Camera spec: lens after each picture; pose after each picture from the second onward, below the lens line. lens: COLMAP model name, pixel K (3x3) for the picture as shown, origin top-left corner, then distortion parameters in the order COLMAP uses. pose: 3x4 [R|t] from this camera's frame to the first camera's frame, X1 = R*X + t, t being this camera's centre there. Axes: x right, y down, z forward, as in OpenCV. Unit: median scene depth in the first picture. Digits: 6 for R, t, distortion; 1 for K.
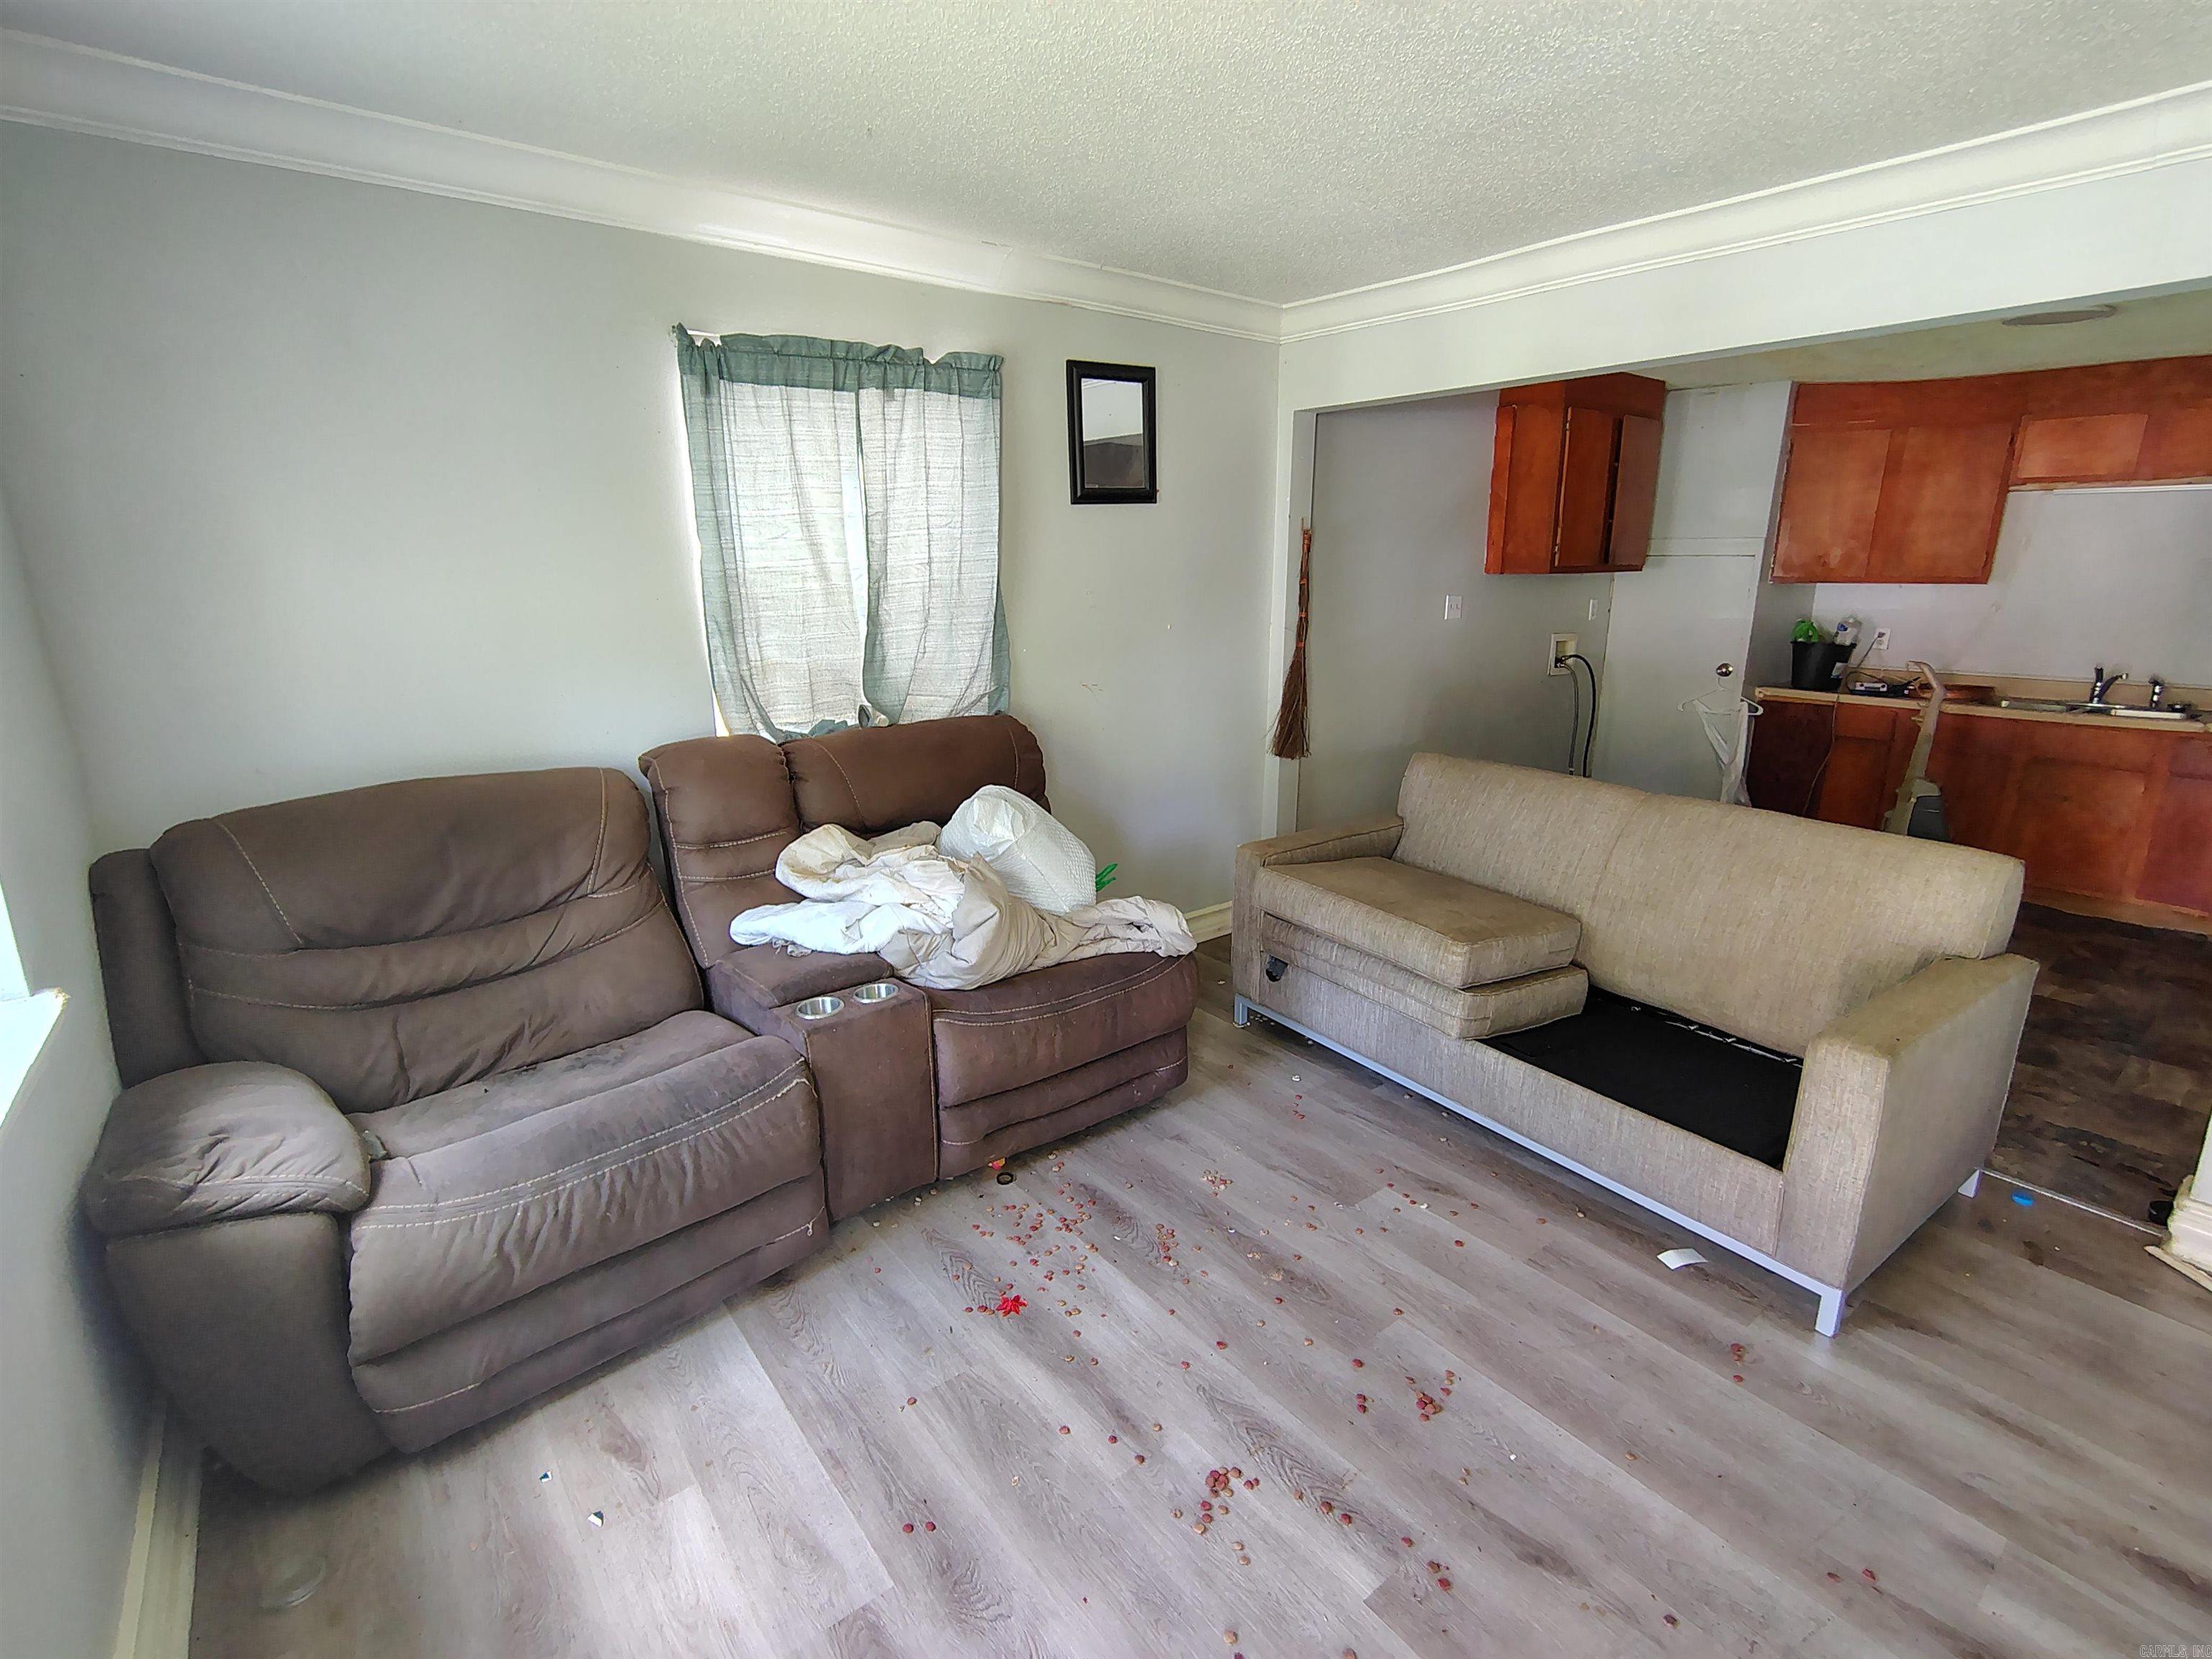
lens RADIAL K [[1033.9, 0, 1103.6], [0, 1033.9, 827.4], [0, 0, 1]] dist [-0.018245, 0.009795]
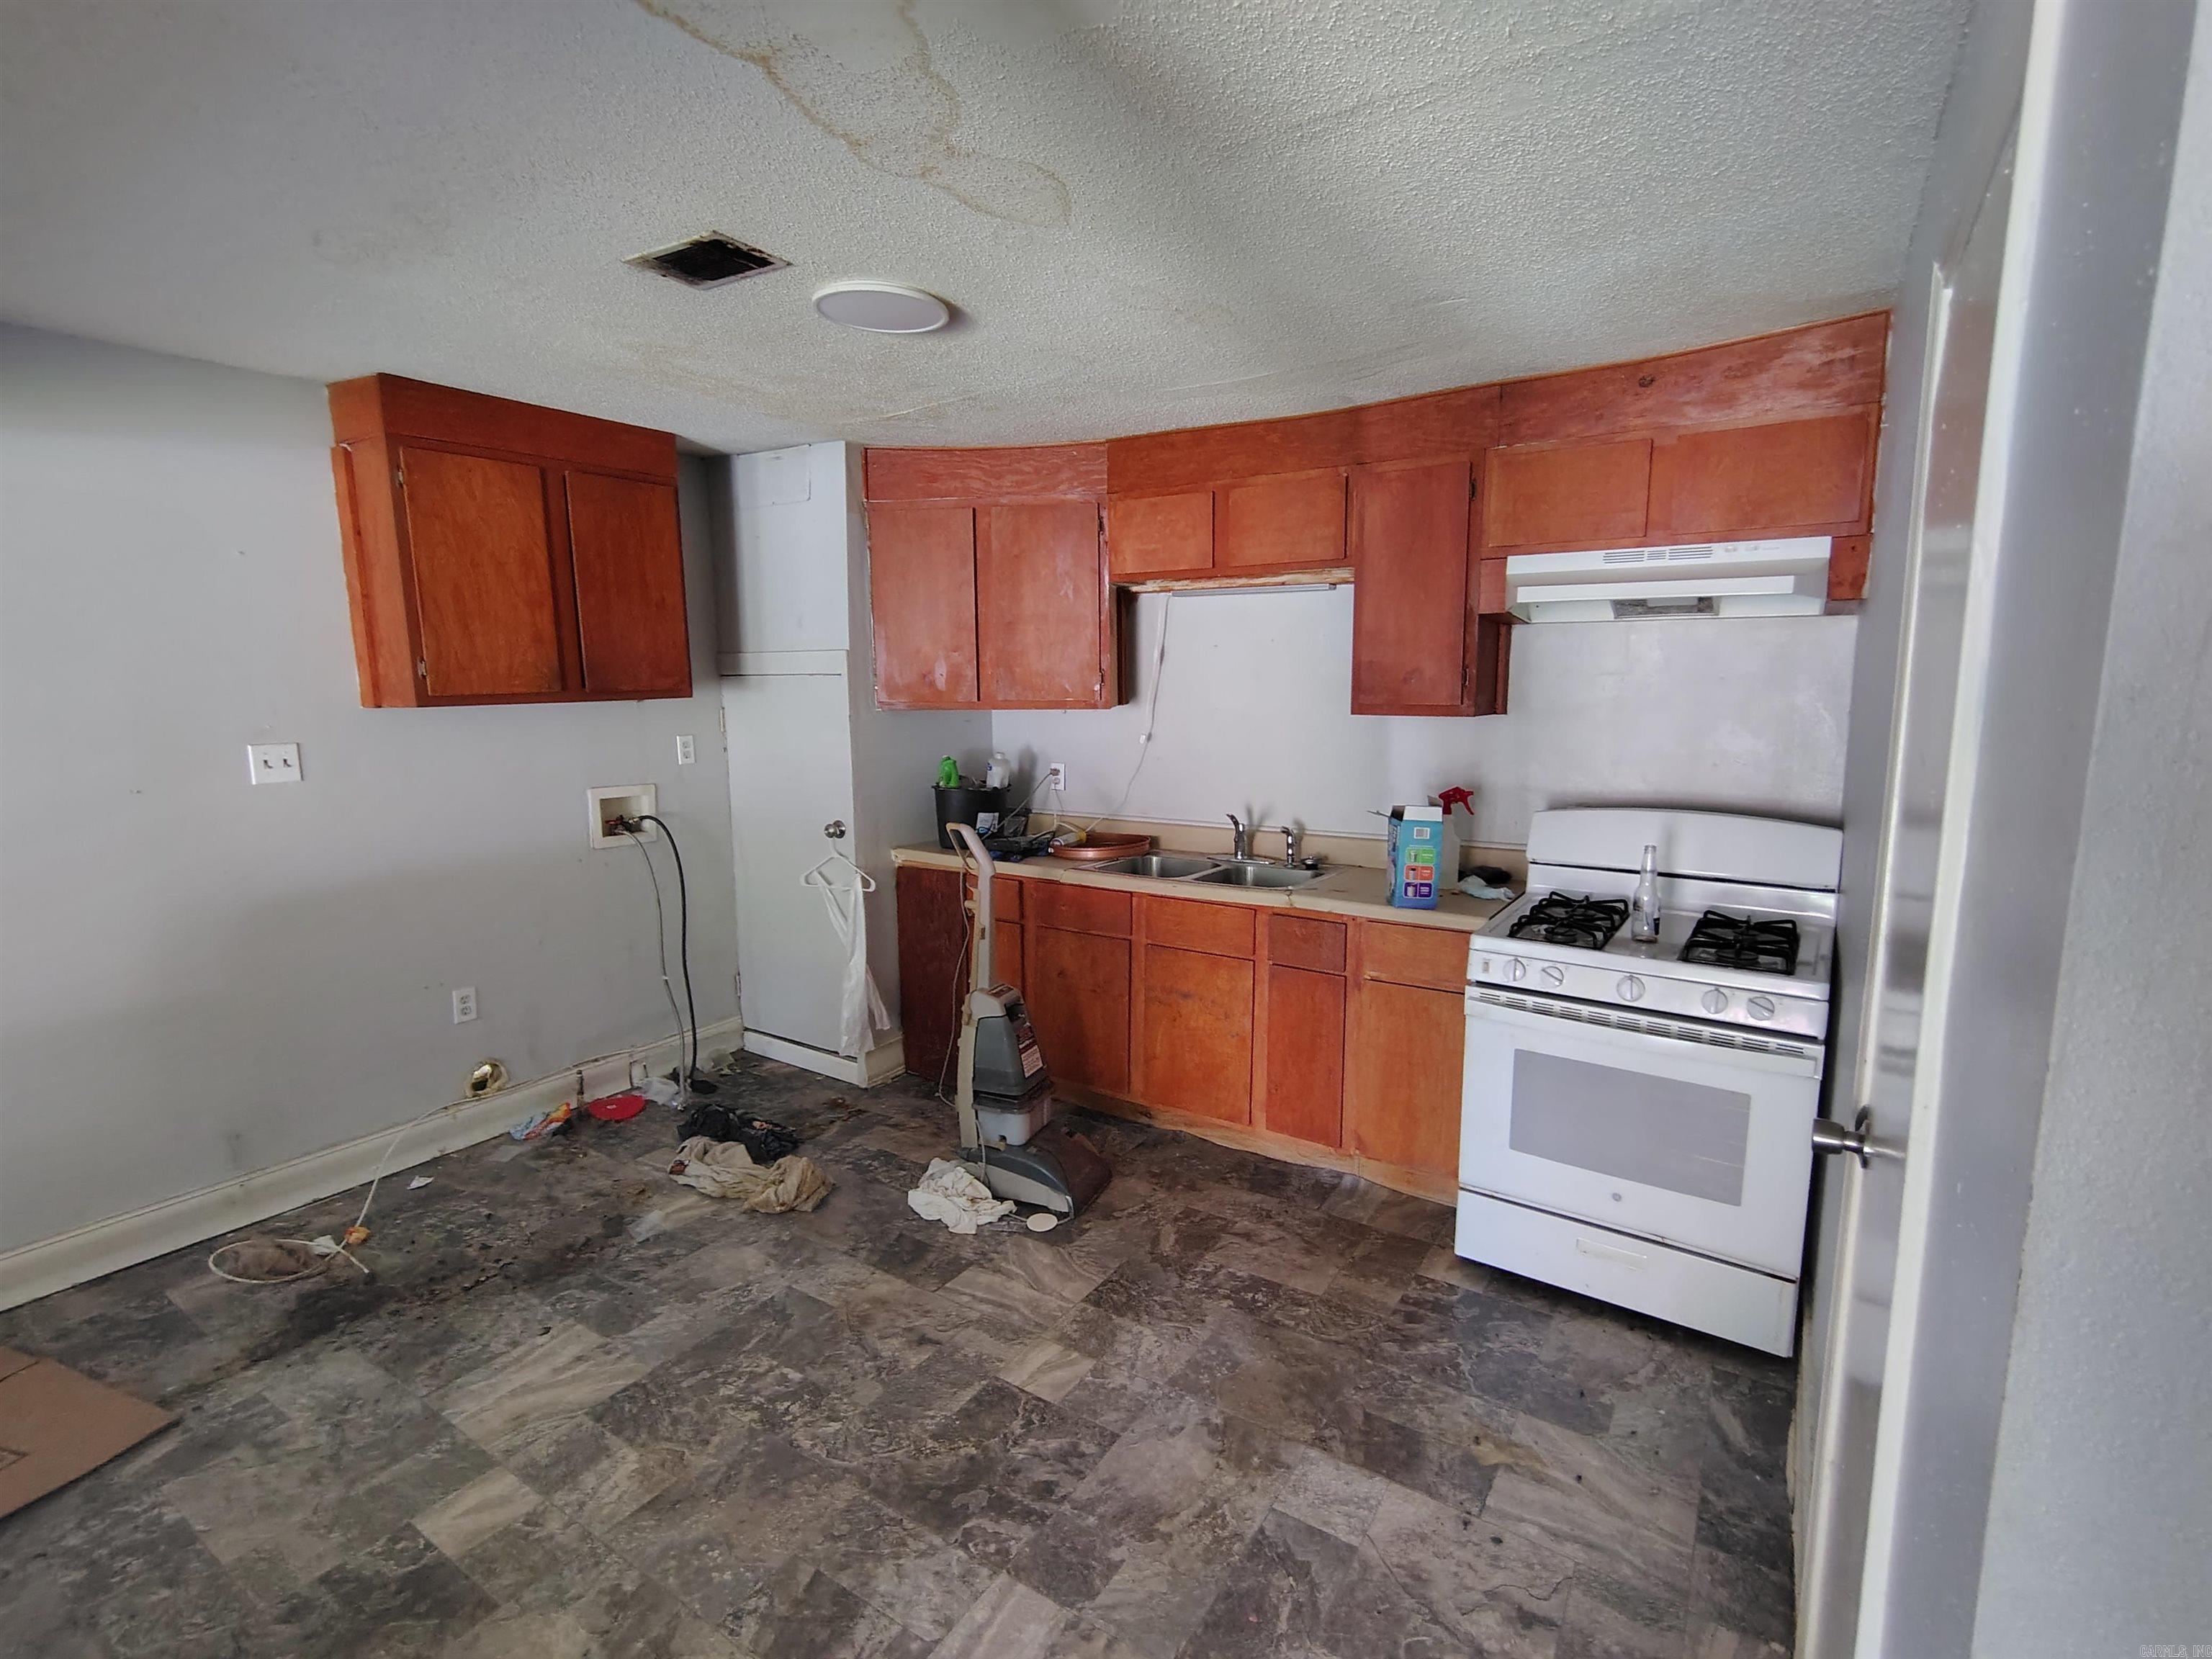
lens RADIAL K [[1035.4, 0, 1107.5], [0, 1035.4, 827.5], [0, 0, 1]] dist [-0.014664, 0.006038]
pose [[0.946755, -0.052471, 0.317649, 1.055659], [0.085513, 0.992174, -0.090980, -0.137643], [-0.310389, 0.113299, 0.943834, 0.488178]]
